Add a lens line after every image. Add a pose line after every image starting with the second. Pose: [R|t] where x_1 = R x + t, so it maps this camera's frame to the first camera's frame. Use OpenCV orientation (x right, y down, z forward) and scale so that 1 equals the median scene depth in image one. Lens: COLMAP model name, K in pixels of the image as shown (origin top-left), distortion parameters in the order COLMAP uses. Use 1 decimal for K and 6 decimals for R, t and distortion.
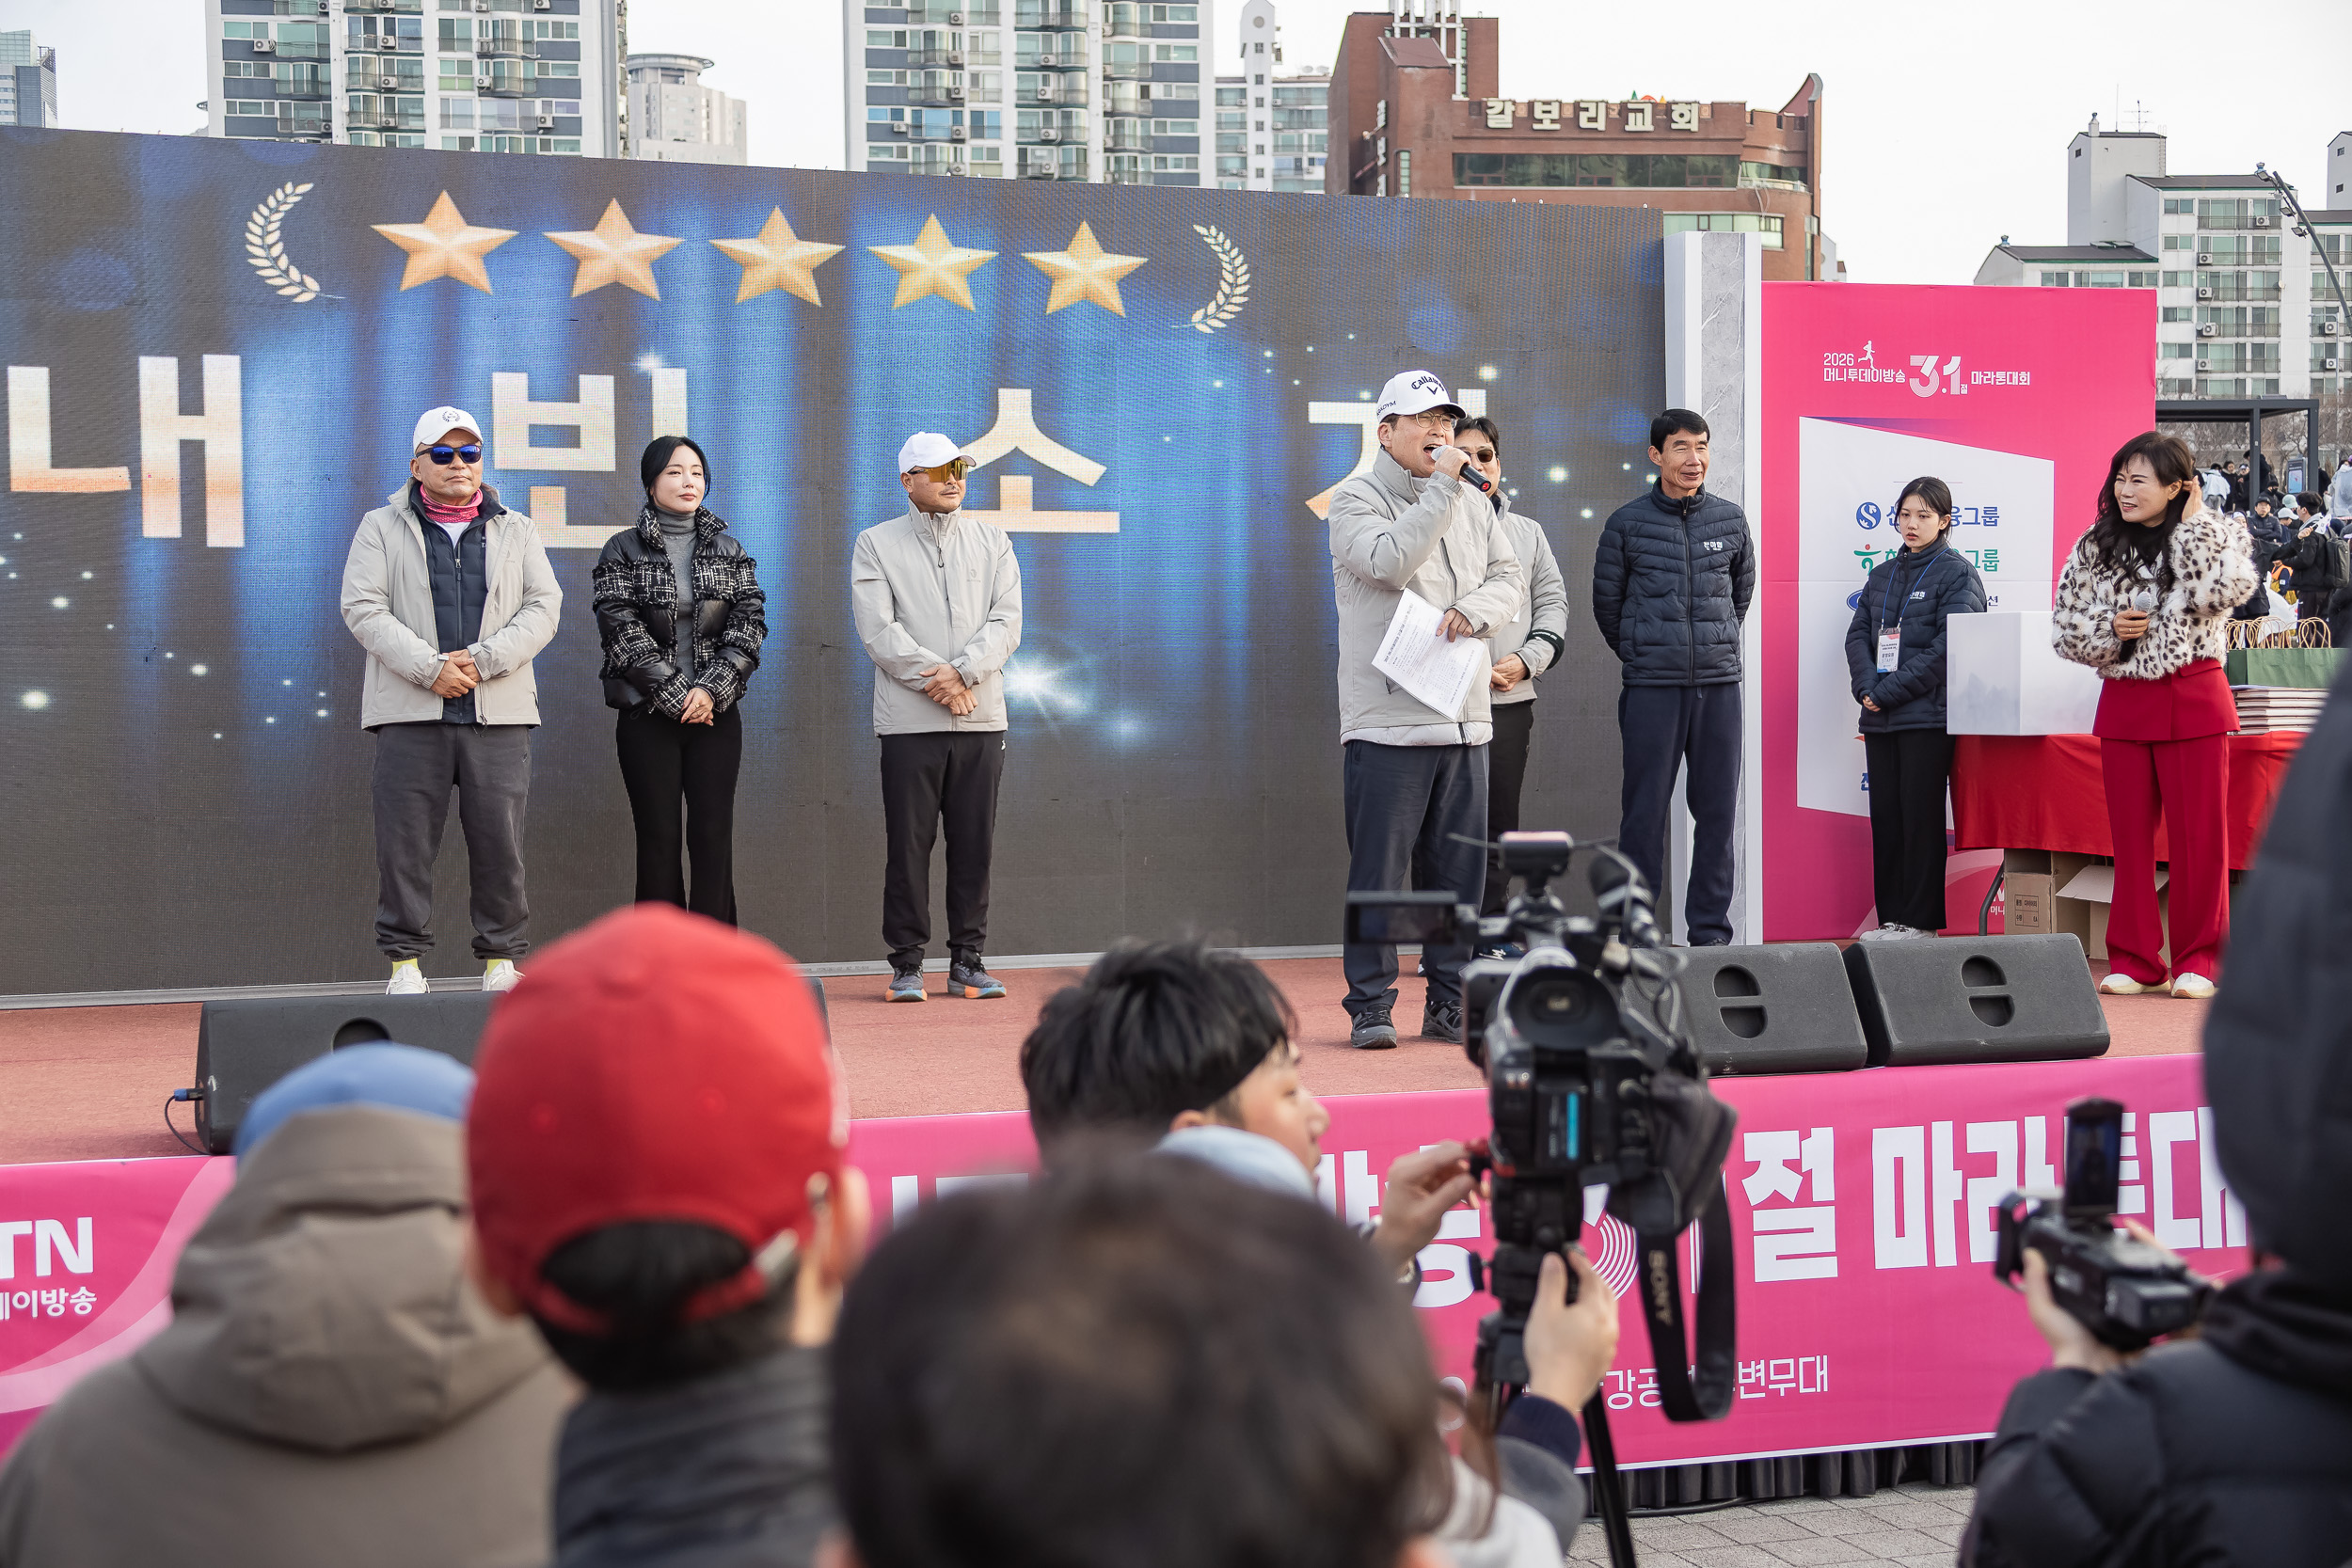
lens RADIAL K [[3539.8, 0, 1176.0], [0, 3539.8, 784.0], [0, 0, 1]] dist [0.160340, -0.067046]
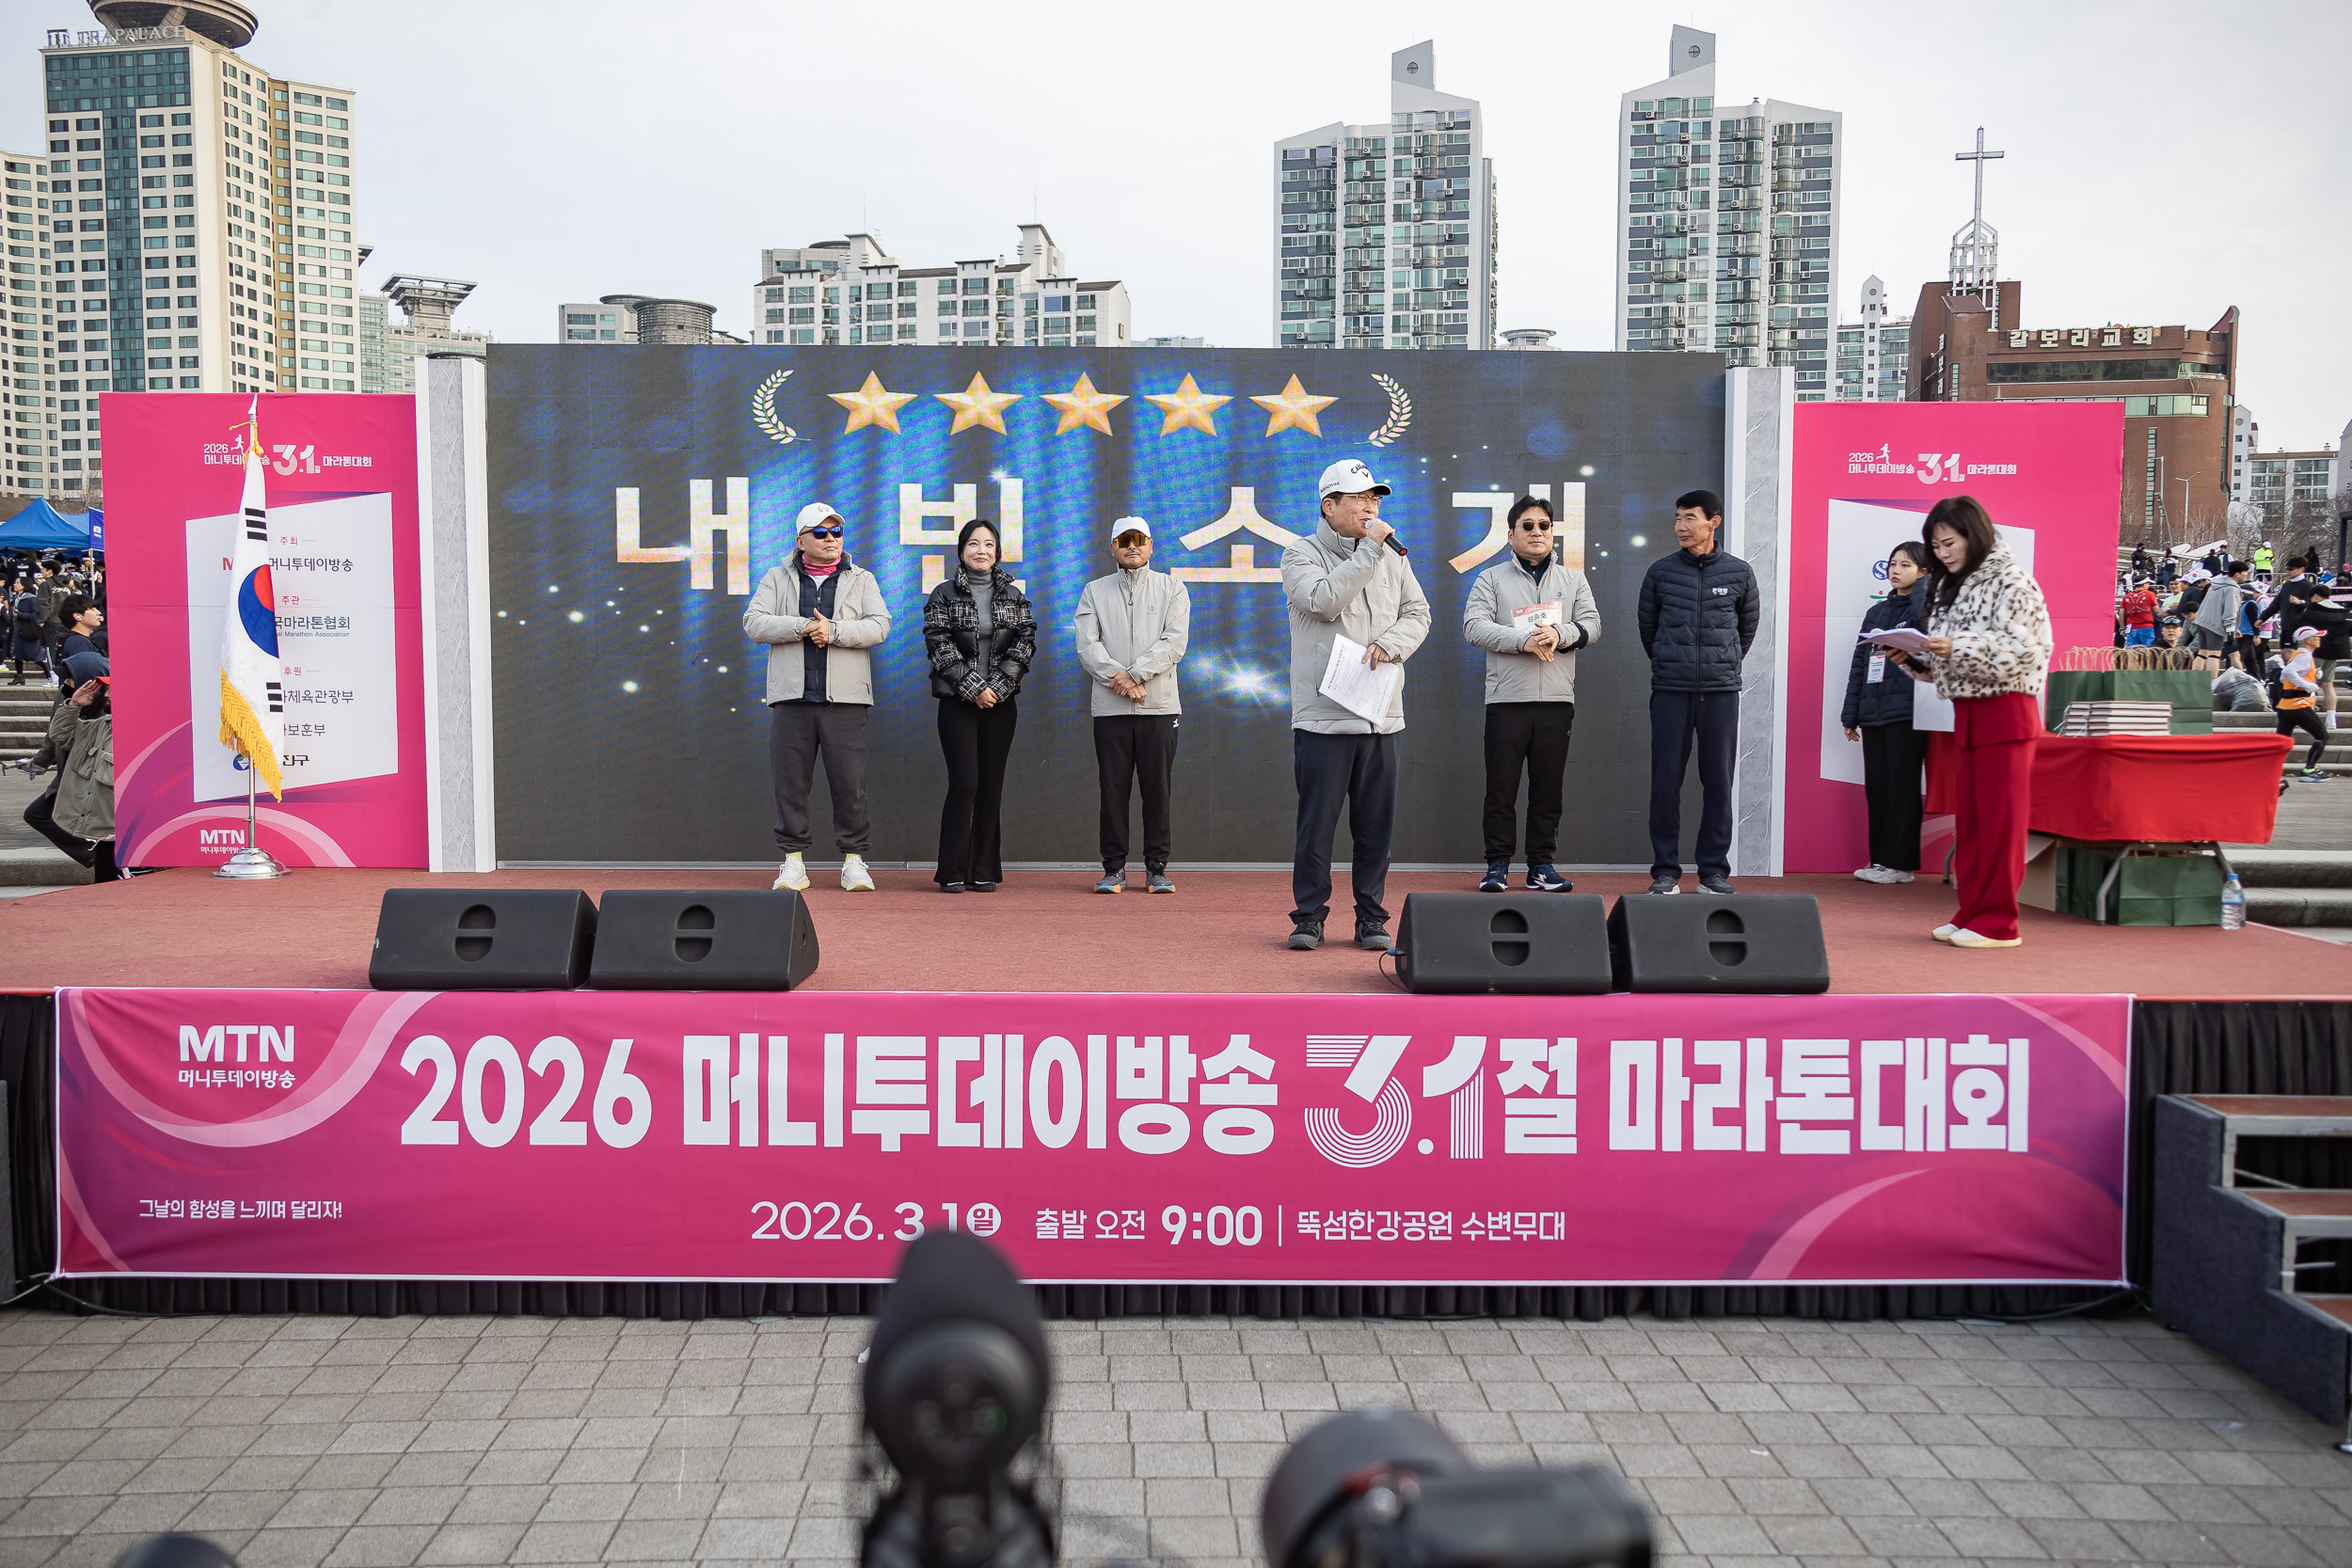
lens RADIAL K [[1909.0, 0, 1176.6], [0, 1909.0, 795.3], [0, 0, 1]] dist [-0.004225, 0.006684]
pose [[0.941128, 0.032879, -0.336447, 0.214040], [-0.021500, 0.999066, 0.037493, -0.011051], [0.337366, -0.028052, 0.940956, 0.234863]]
